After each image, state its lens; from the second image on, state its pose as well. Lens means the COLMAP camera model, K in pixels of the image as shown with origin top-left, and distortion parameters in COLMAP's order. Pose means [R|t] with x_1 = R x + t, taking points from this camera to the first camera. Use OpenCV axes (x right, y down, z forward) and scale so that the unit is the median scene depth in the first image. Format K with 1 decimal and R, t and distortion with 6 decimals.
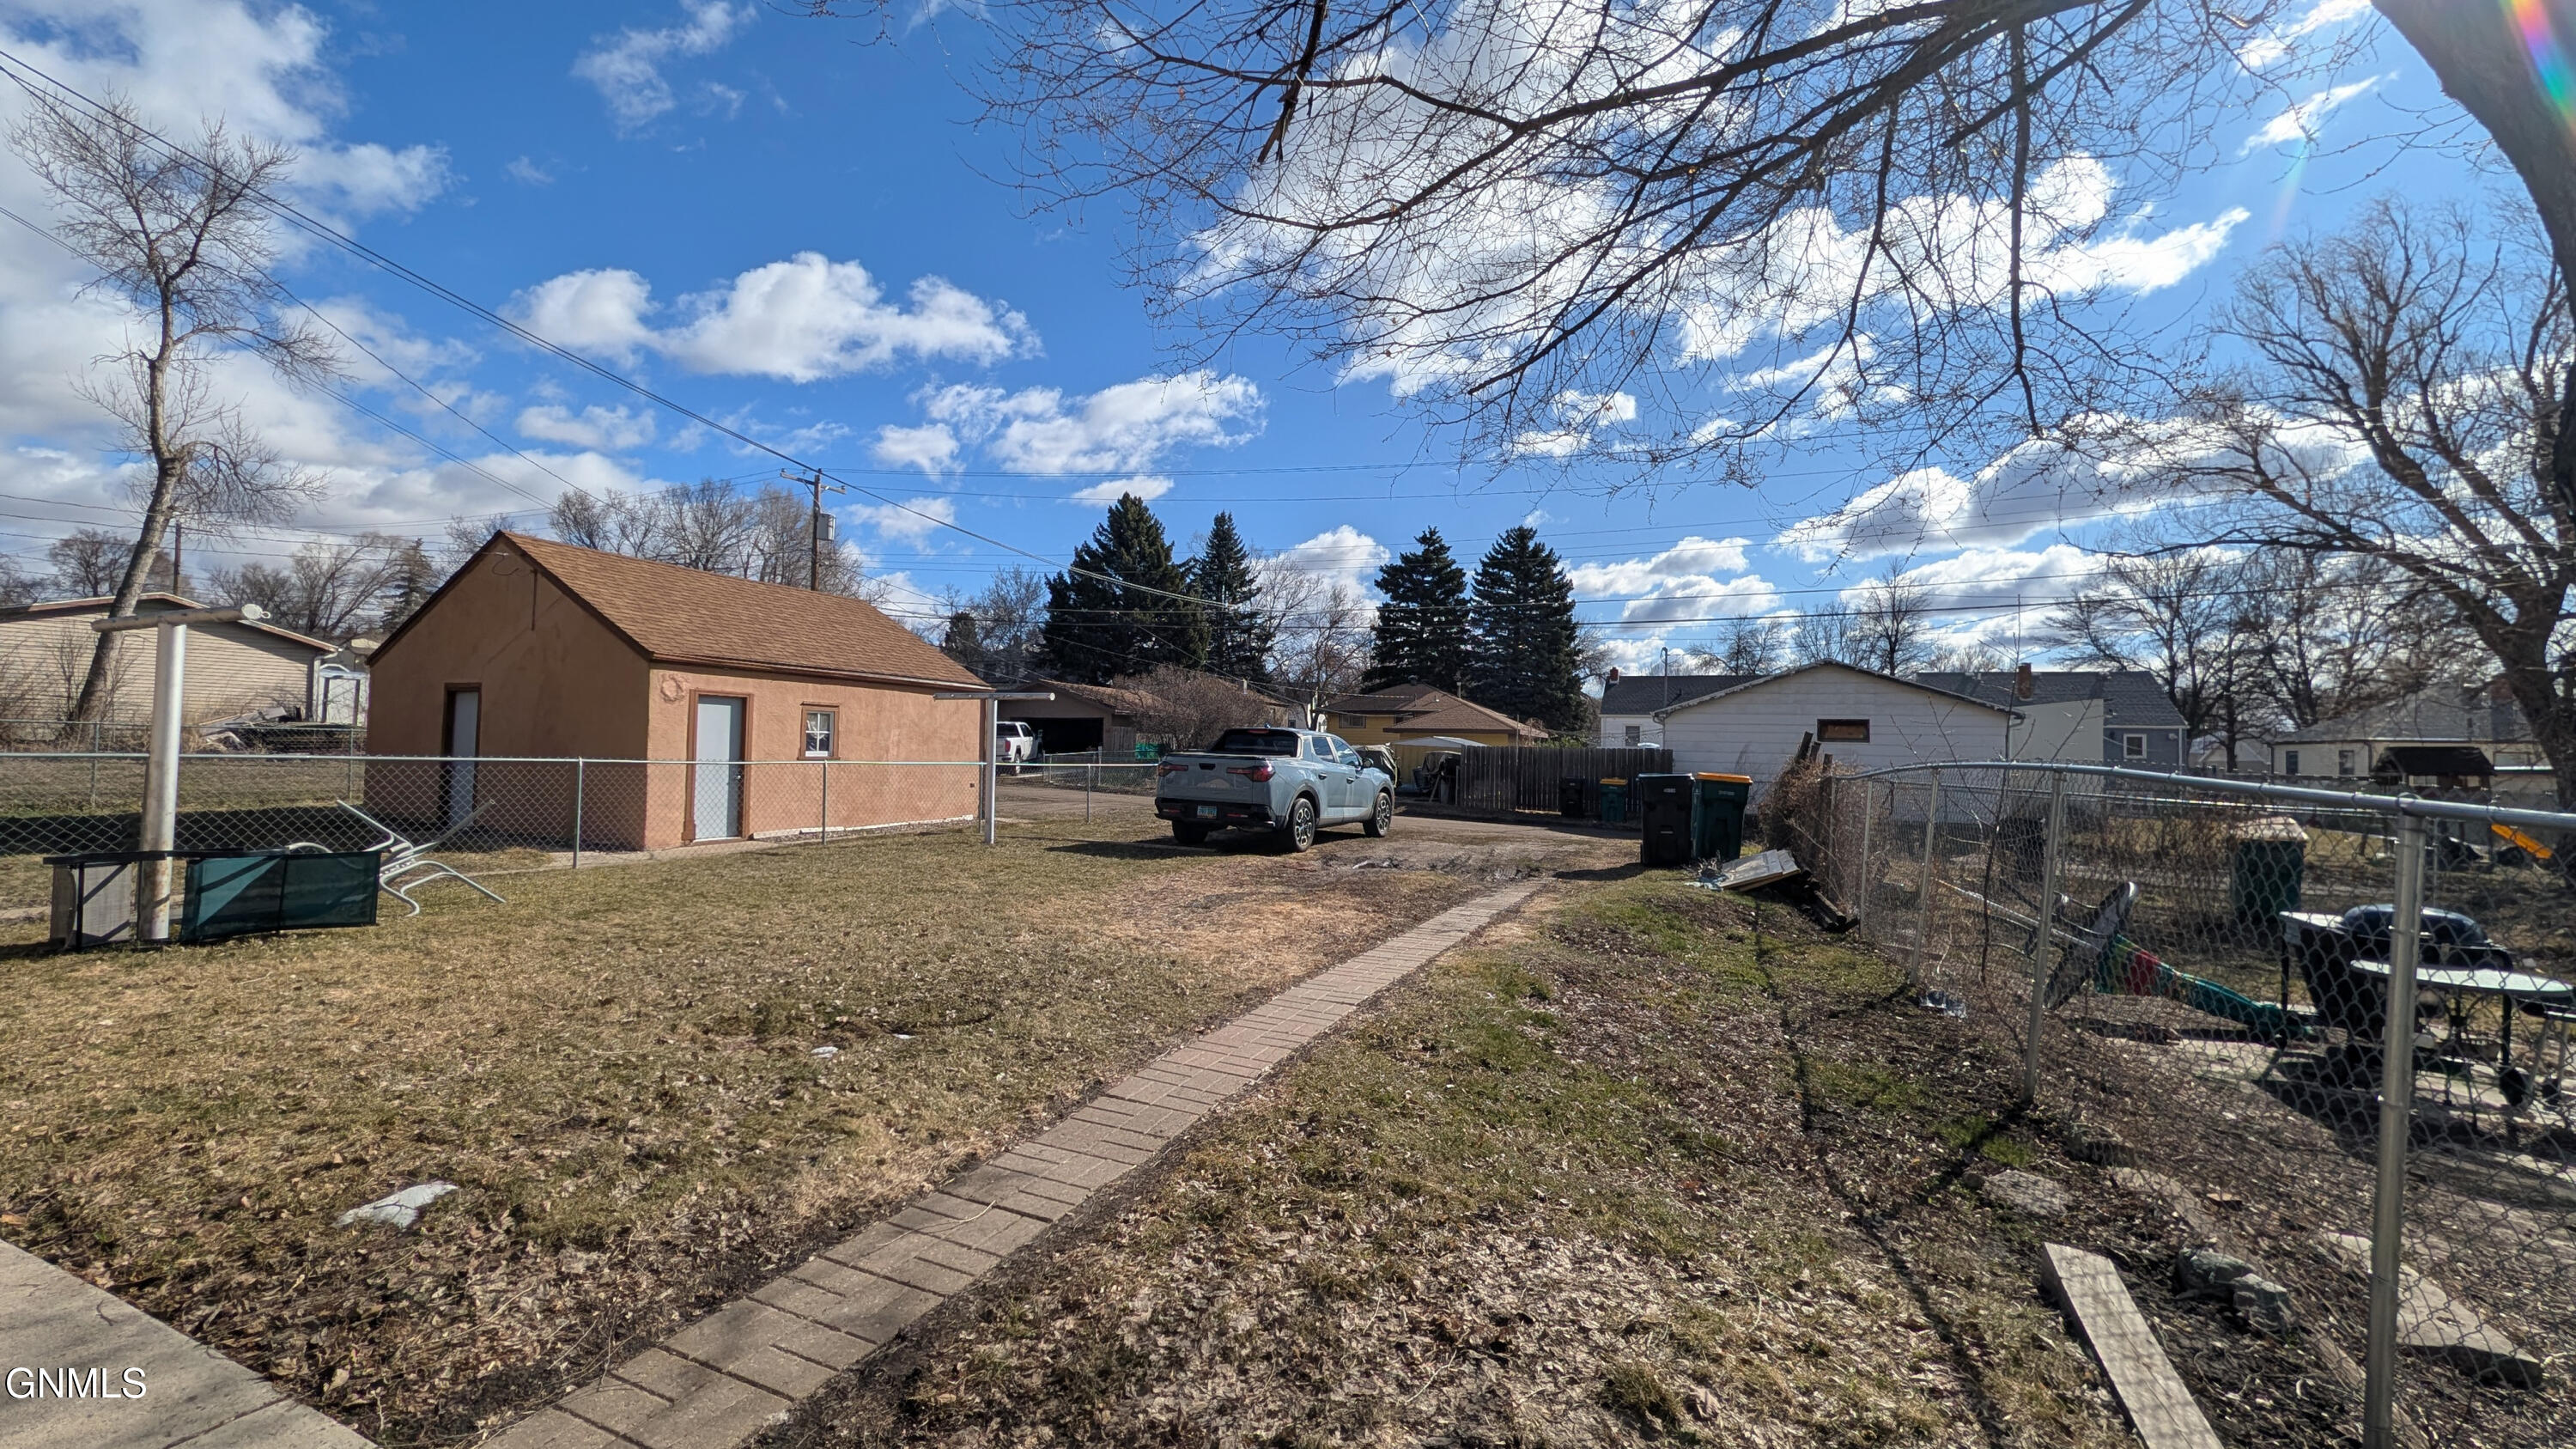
lens RADIAL K [[980.1, 0, 1287.5], [0, 980.1, 723.5], [0, 0, 1]] dist [0.000271, 0.000026]
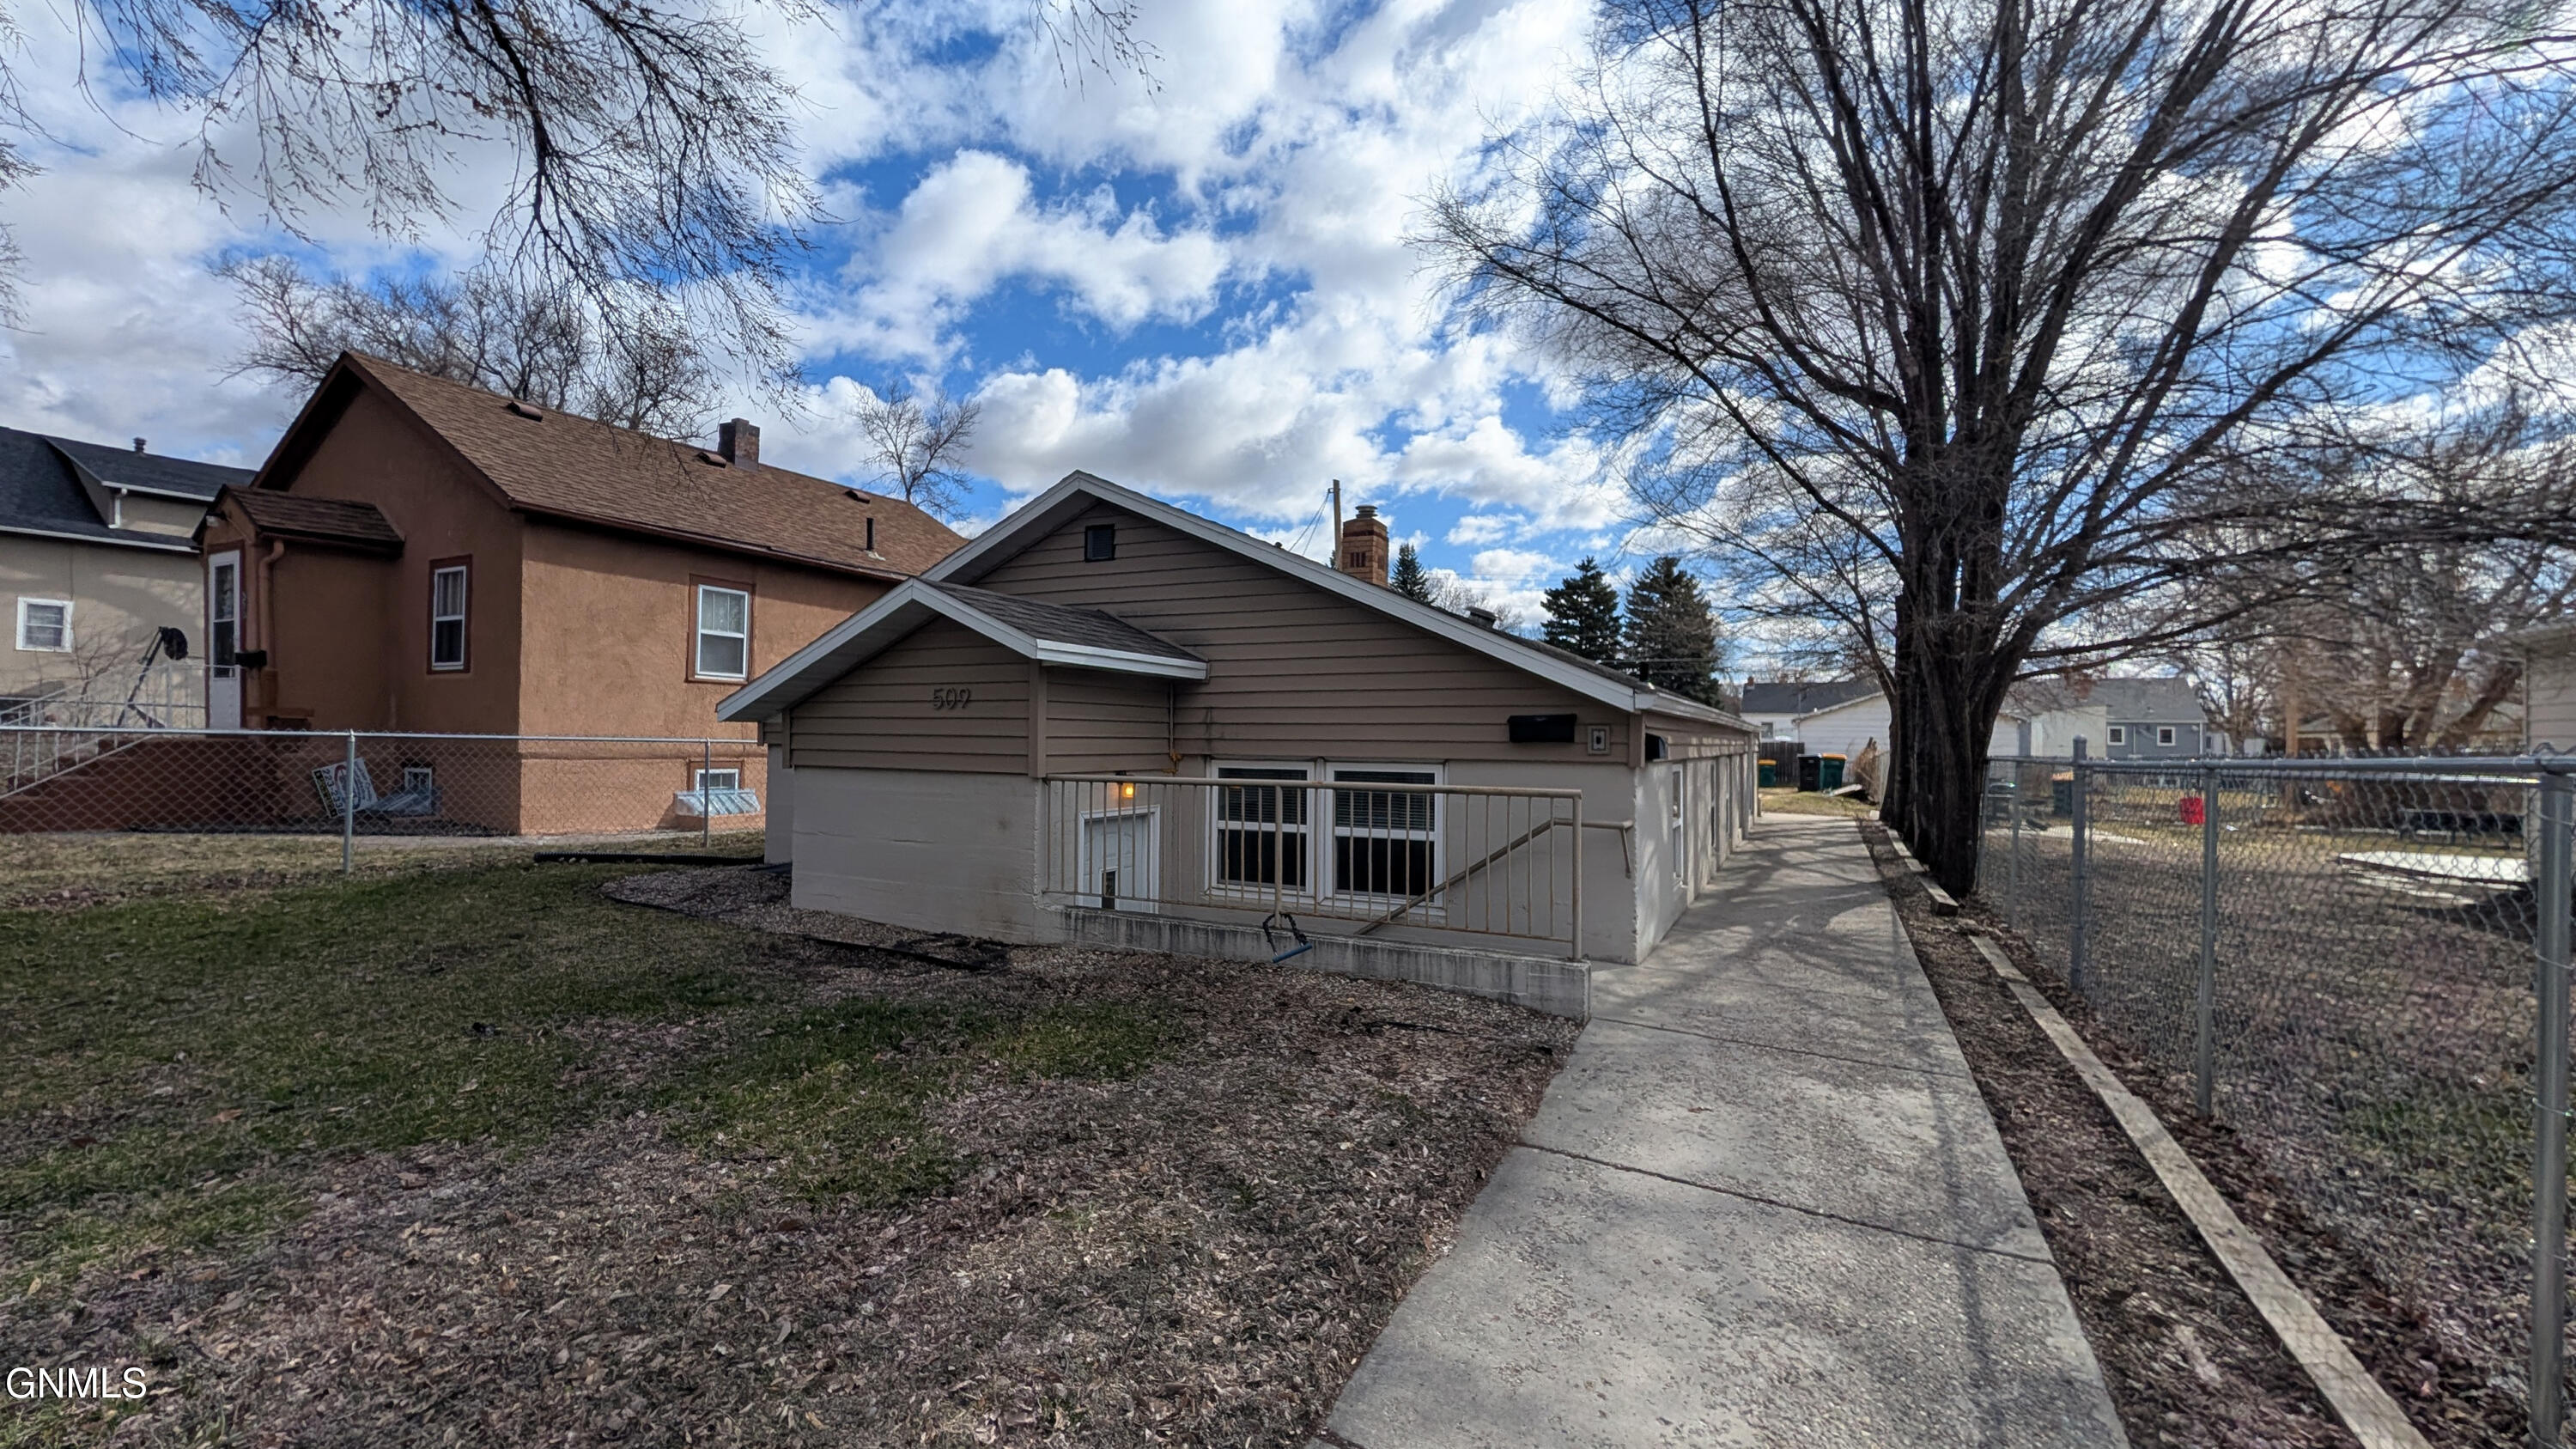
lens RADIAL K [[1023.6, 0, 1285.3], [0, 1023.6, 724.5], [0, 0, 1]] dist [0.001226, -0.000279]
pose [[0.996415, -0.007586, -0.084263, -0.120399], [0.008397, 0.999922, 0.009279, -0.009379], [0.084186, -0.009954, 0.996400, -0.284960]]
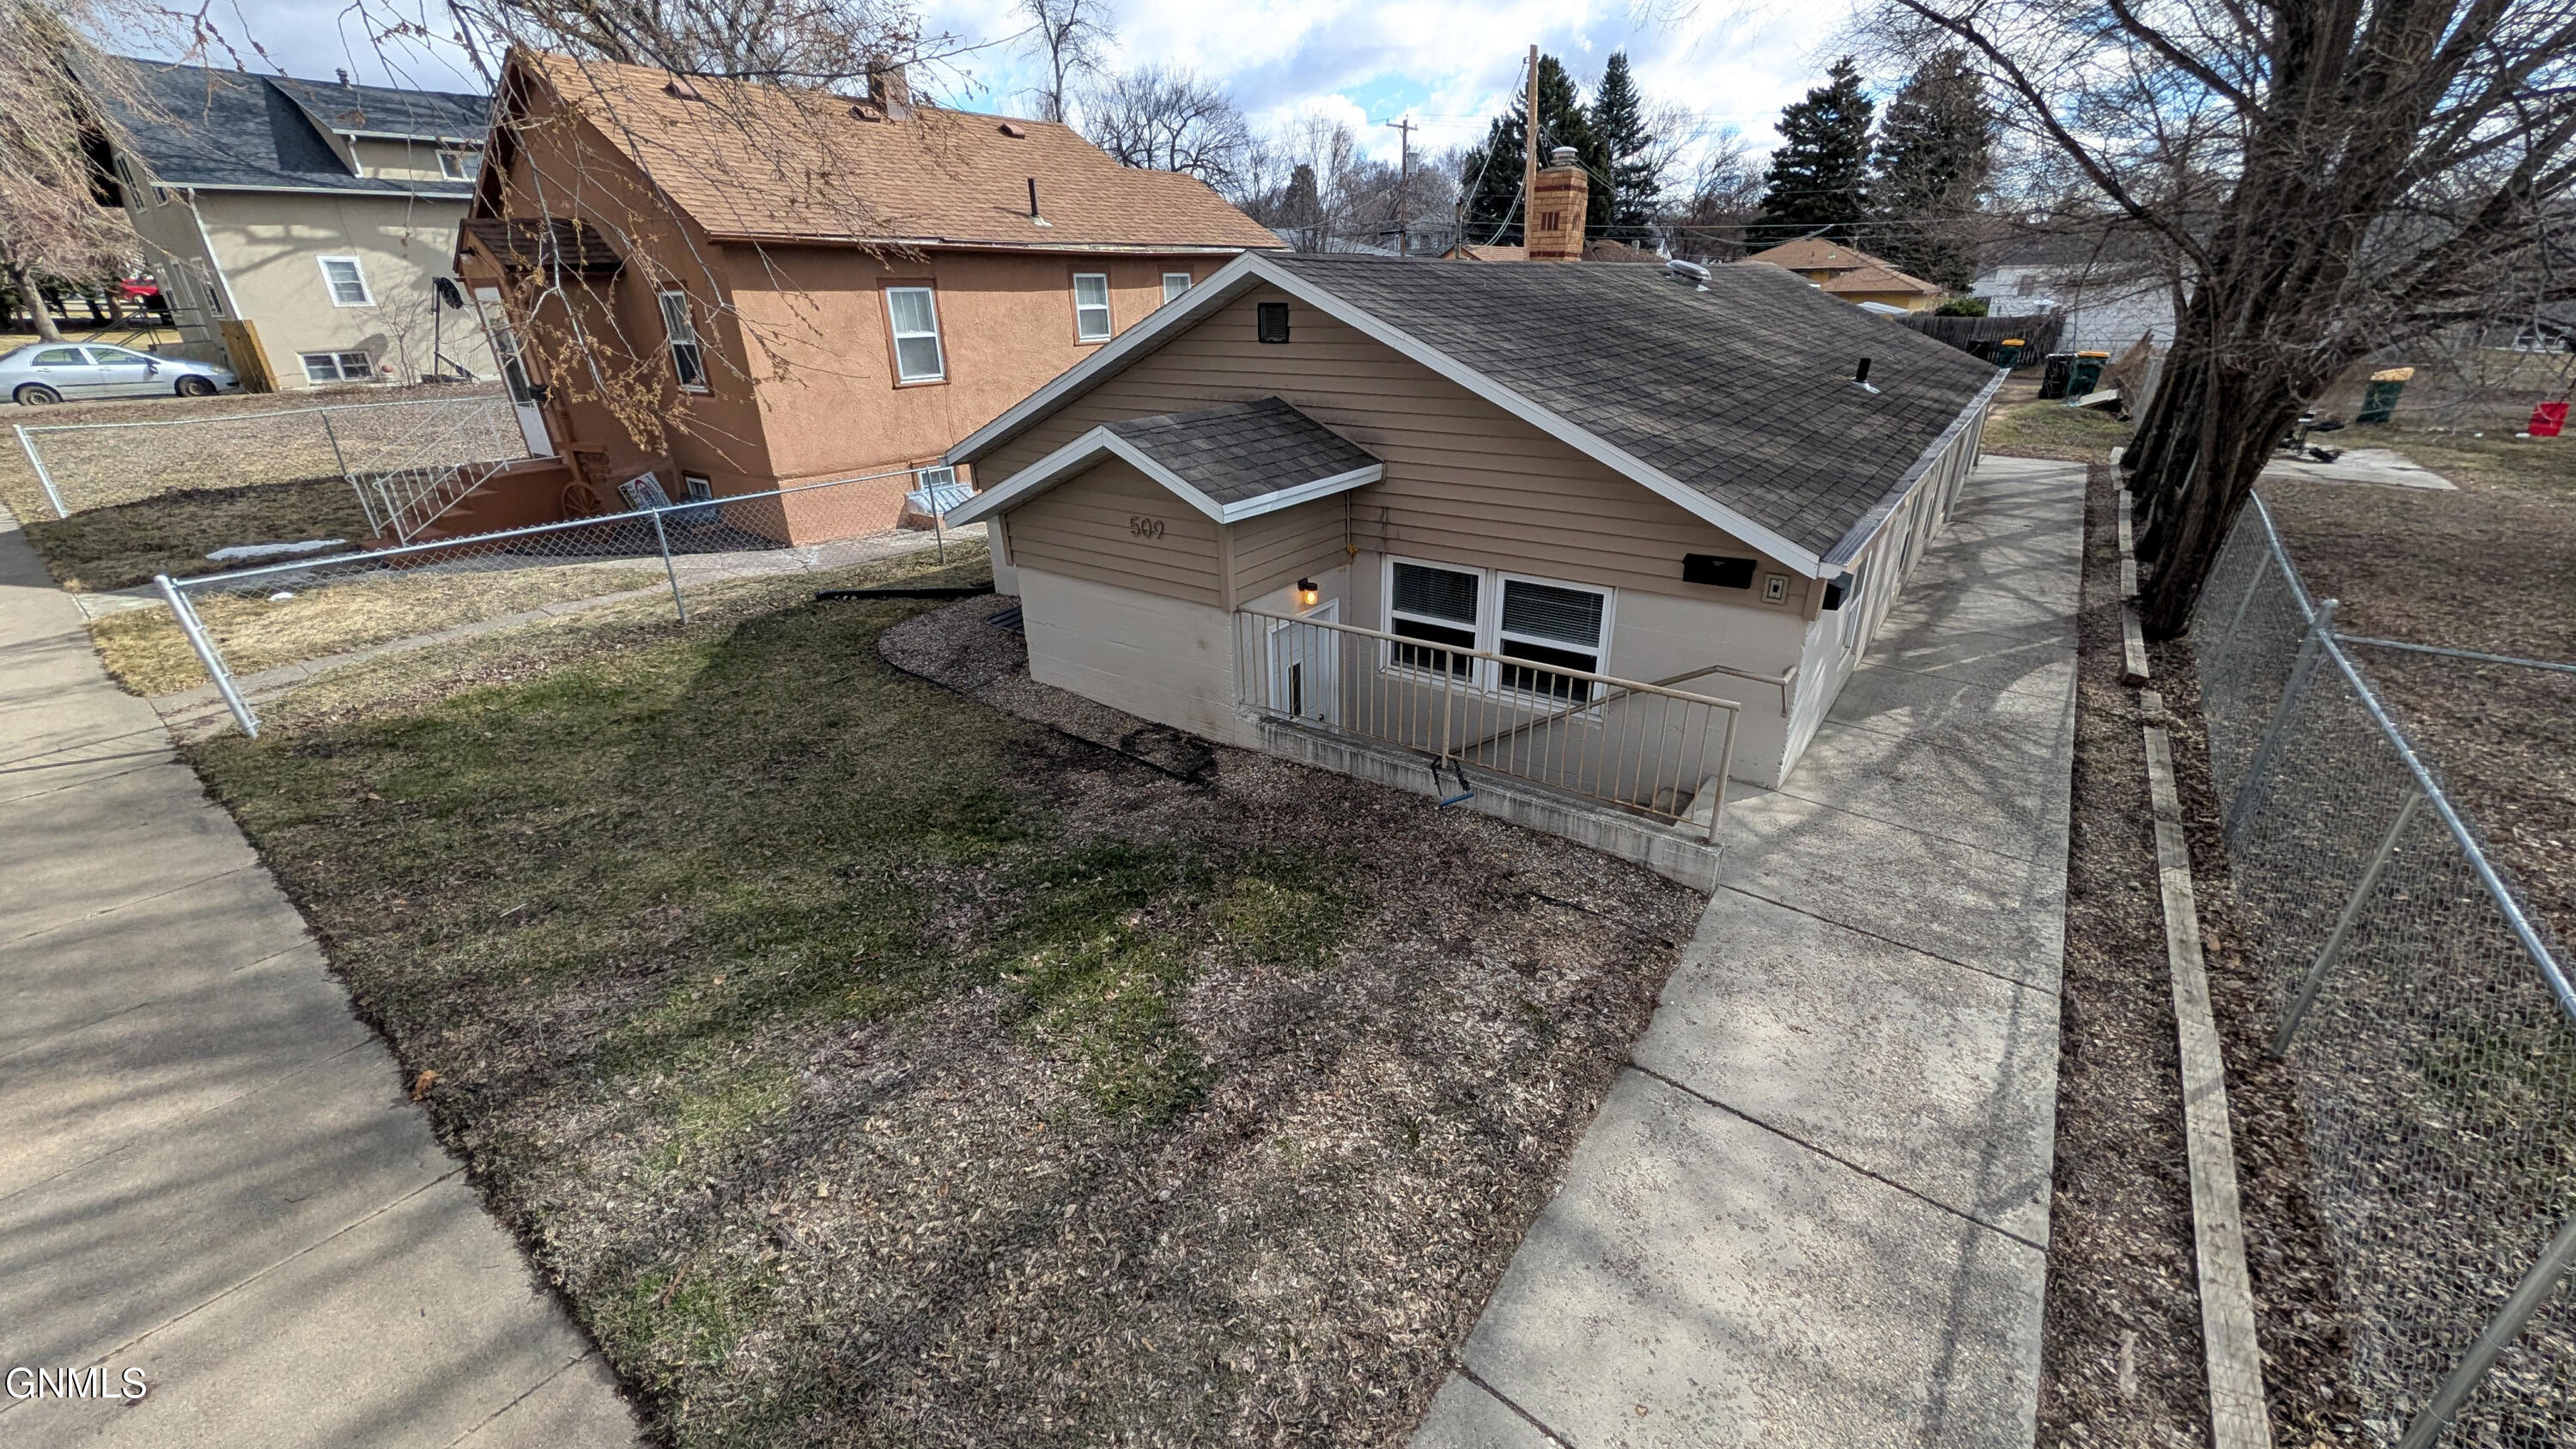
lens RADIAL K [[980.1, 0, 1287.5], [0, 980.1, 723.5], [0, 0, 1]] dist [0.000271, 0.000026]
pose [[0.968852, 0.063622, -0.239328, -0.120742], [0.044985, 0.905139, 0.422729, -0.034620], [0.243520, -0.420328, 0.874084, -0.283783]]
